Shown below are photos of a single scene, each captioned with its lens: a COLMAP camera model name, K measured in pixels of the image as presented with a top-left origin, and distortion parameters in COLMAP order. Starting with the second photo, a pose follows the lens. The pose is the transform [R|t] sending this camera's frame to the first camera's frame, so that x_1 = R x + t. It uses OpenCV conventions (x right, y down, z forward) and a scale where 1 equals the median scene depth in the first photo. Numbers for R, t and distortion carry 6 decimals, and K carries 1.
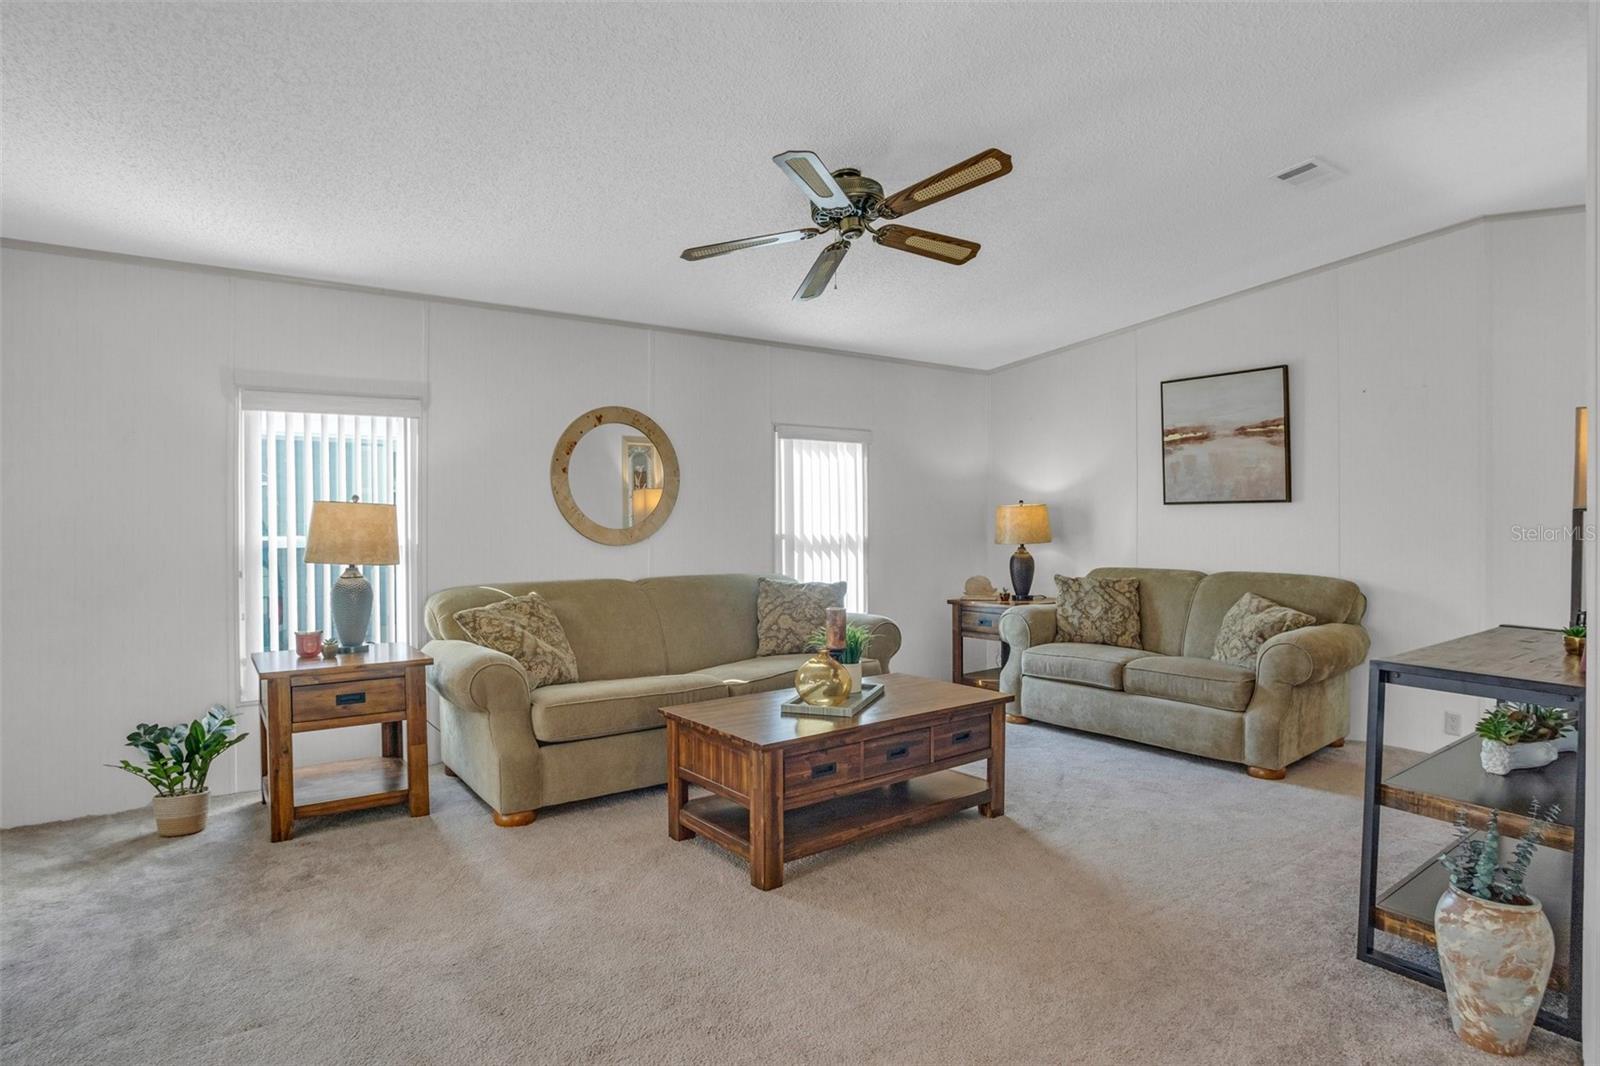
lens RADIAL K [[883.8, 0, 792.0], [0, 883.8, 518.0], [0, 0, 1]] dist [-0.091241, 0.045766]
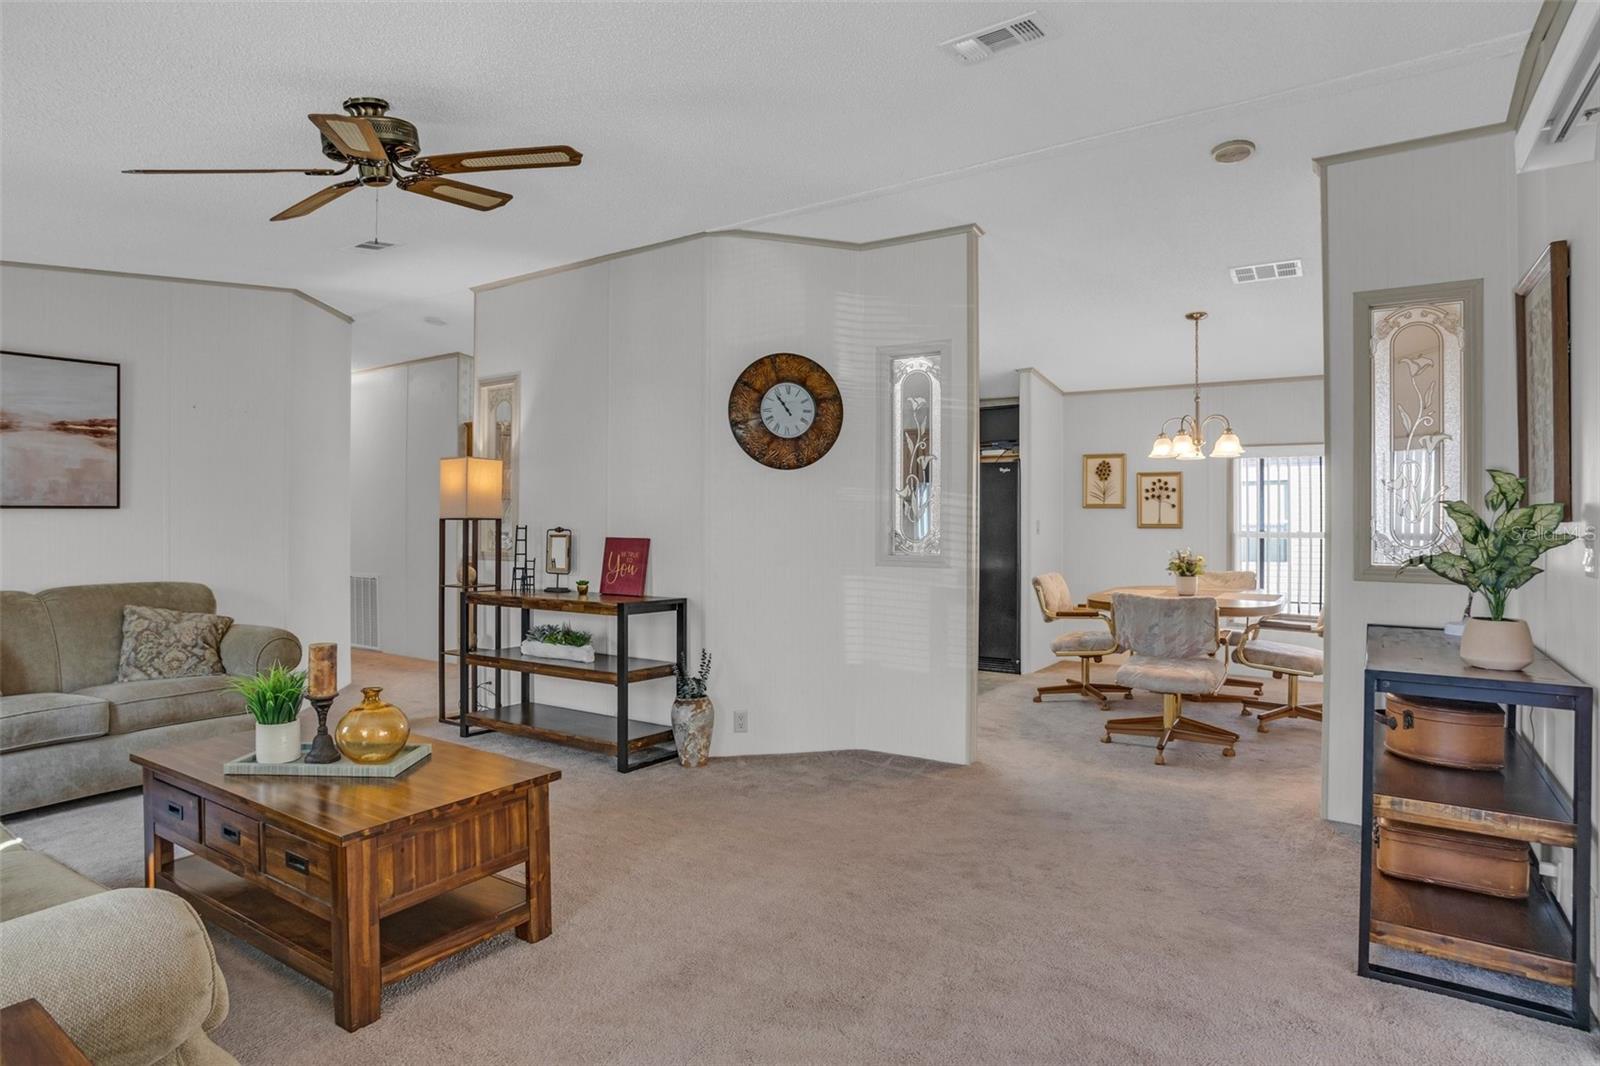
lens RADIAL K [[883.8, 0, 792.0], [0, 883.8, 518.0], [0, 0, 1]] dist [-0.091241, 0.045766]
pose [[-0.328362, 0.004204, 0.944543, -0.554749], [0.002649, 0.999990, -0.003531, -0.002510], [-0.944548, 0.001342, -0.328370, 0.603210]]
